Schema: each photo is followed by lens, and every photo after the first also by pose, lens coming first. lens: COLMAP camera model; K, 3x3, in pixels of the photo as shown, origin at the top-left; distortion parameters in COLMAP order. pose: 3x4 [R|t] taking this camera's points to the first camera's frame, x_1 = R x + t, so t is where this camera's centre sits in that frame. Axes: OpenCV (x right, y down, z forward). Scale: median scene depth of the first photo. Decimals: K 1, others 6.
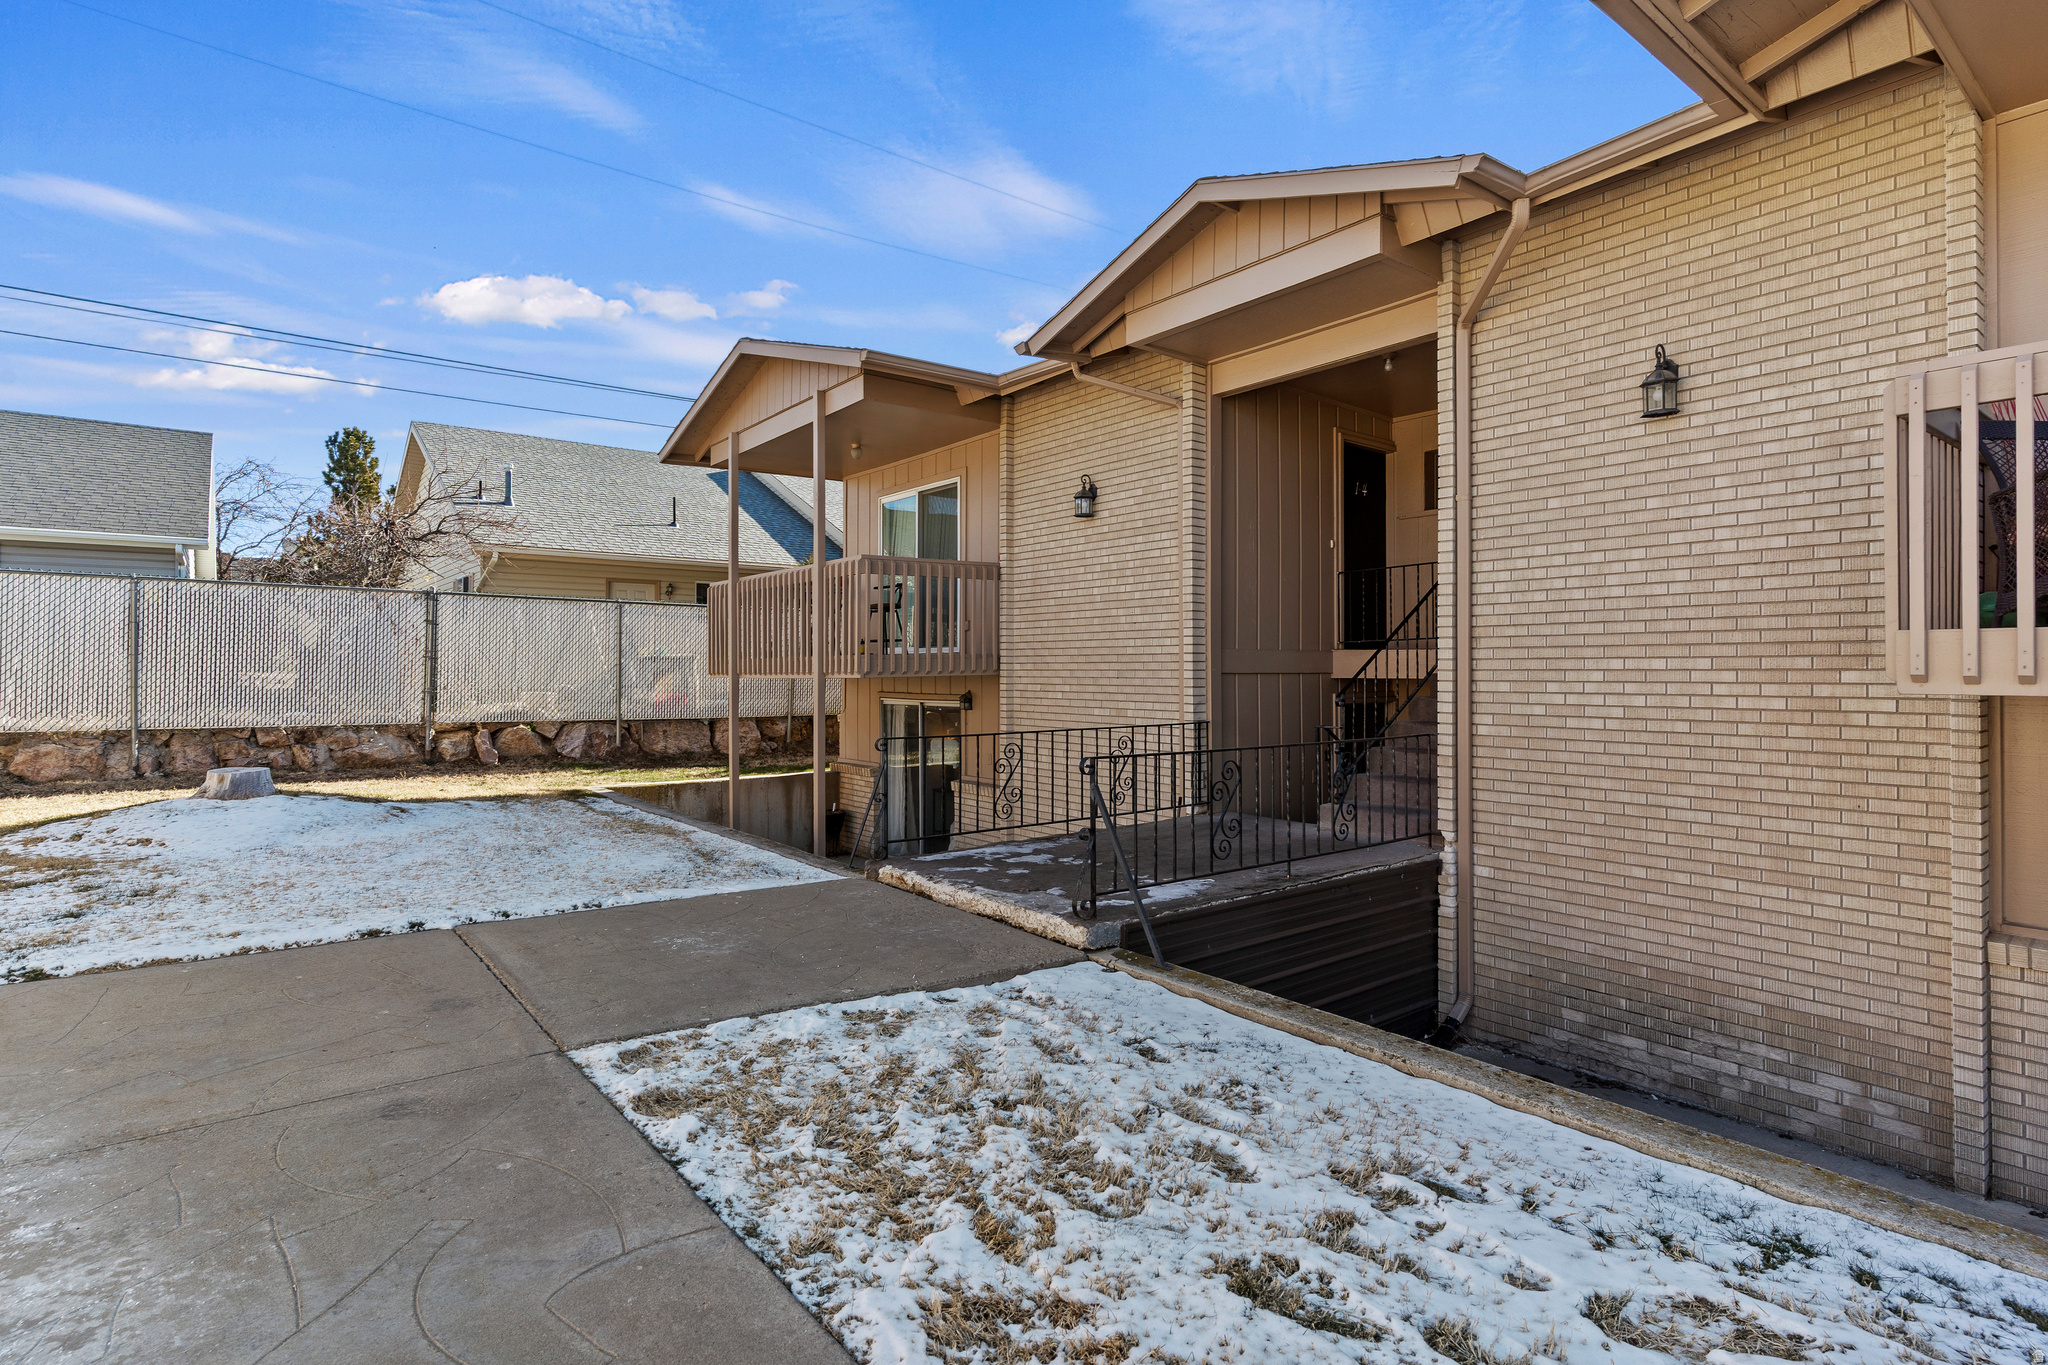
lens RADIAL K [[1023.0, 0, 1056.2], [0, 1023.0, 688.5], [0, 0, 1]] dist [0.004588, 0.000211]
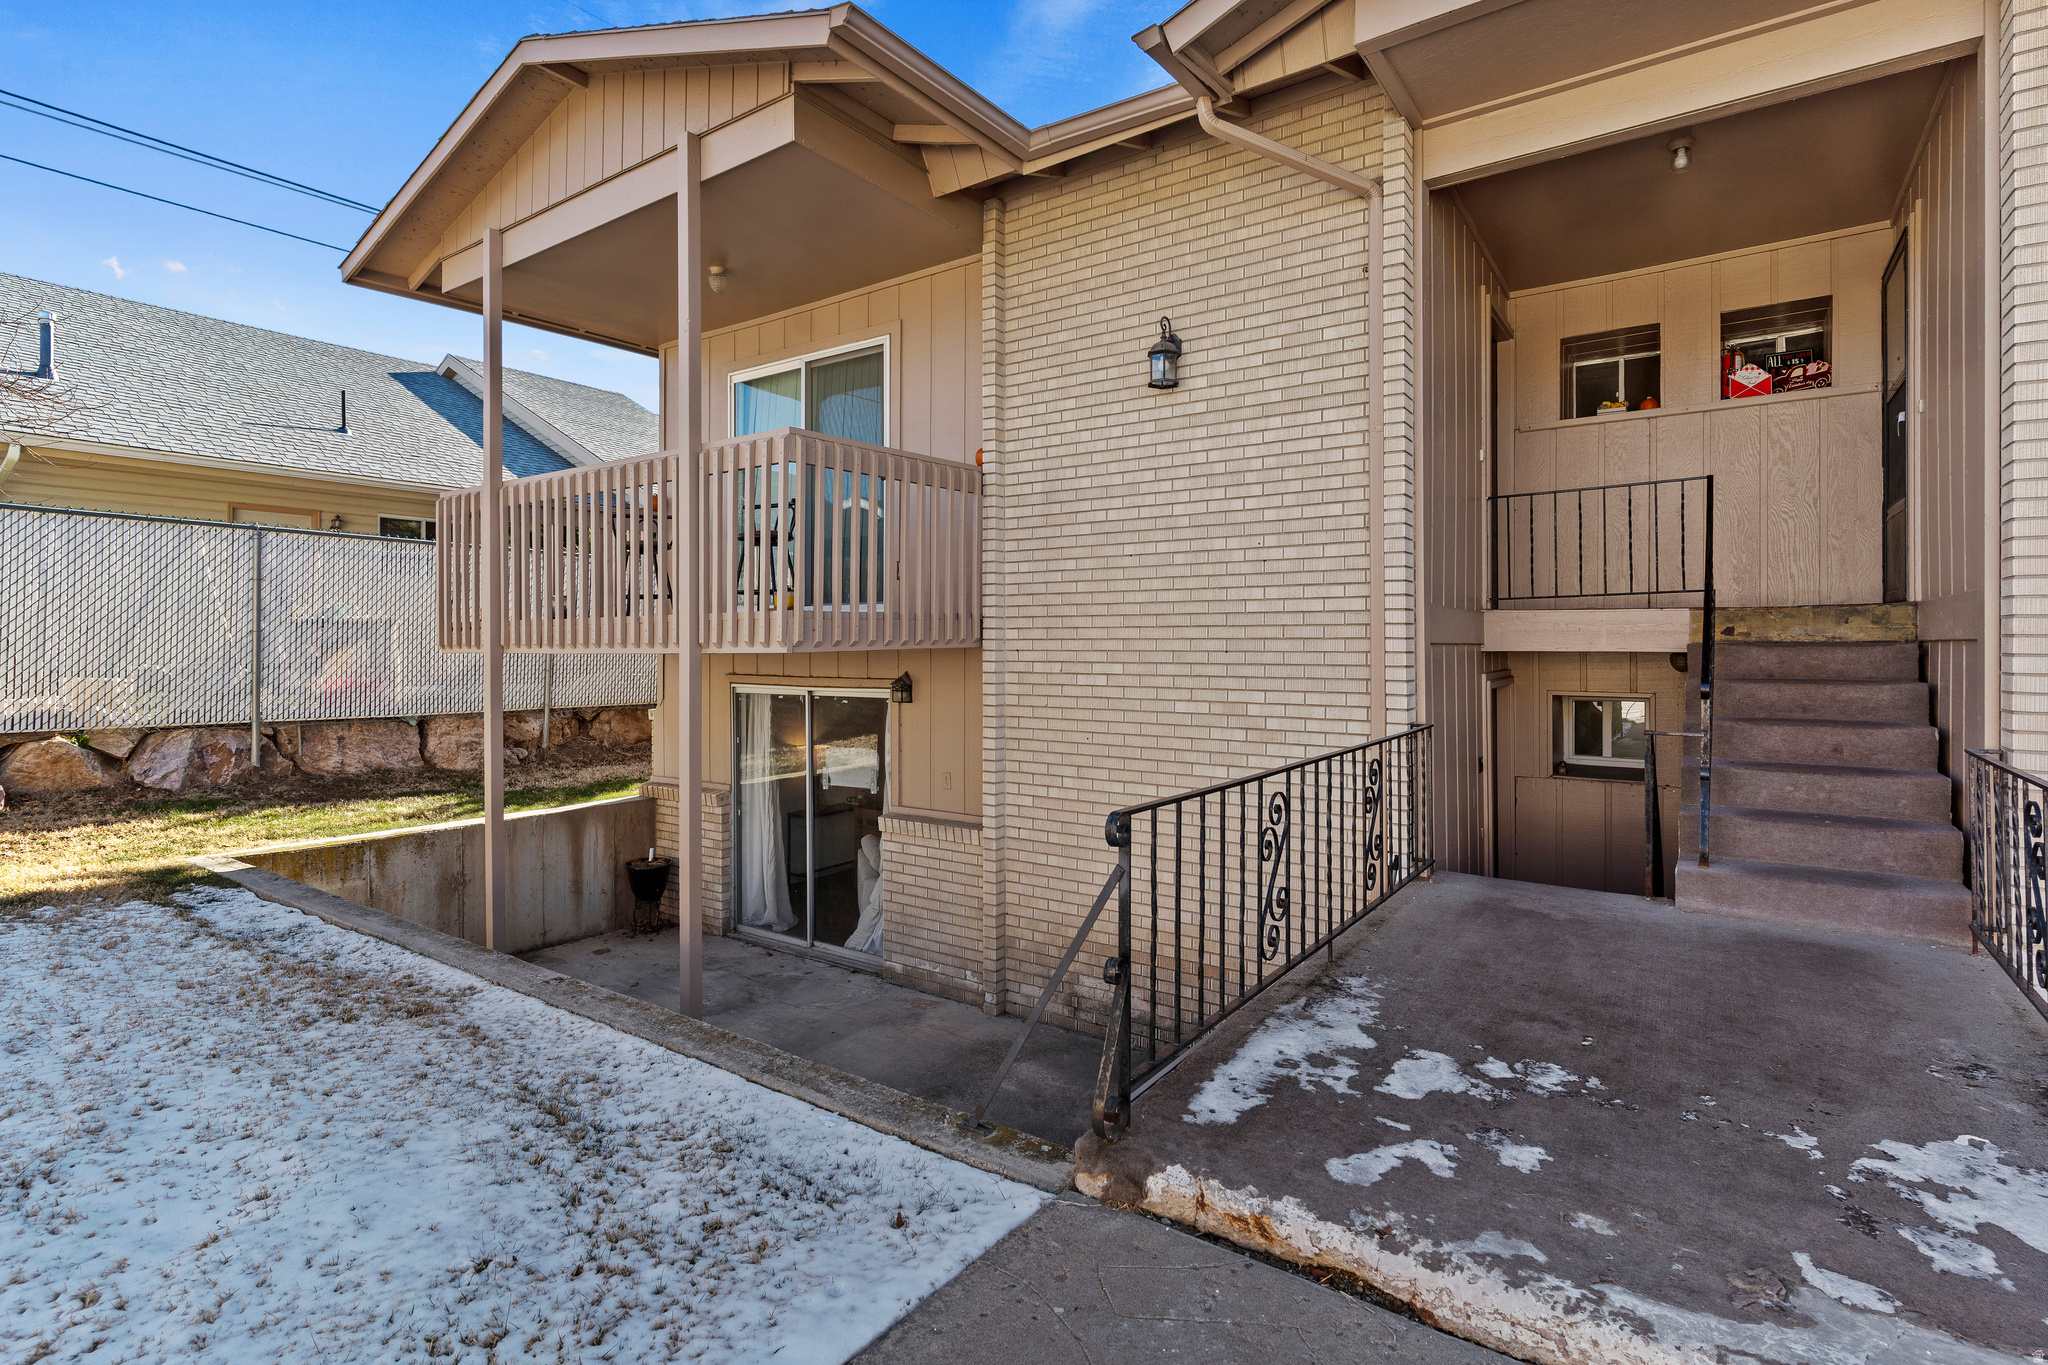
lens RADIAL K [[995.1, 0, 1020.5], [0, 995.1, 657.4], [0, 0, 1]] dist [0.003573, -0.000649]
pose [[0.965768, -0.003113, 0.259388, -0.190234], [0.004486, 0.999979, -0.004699, -0.004266], [-0.259368, 0.005702, 0.965762, 0.414583]]
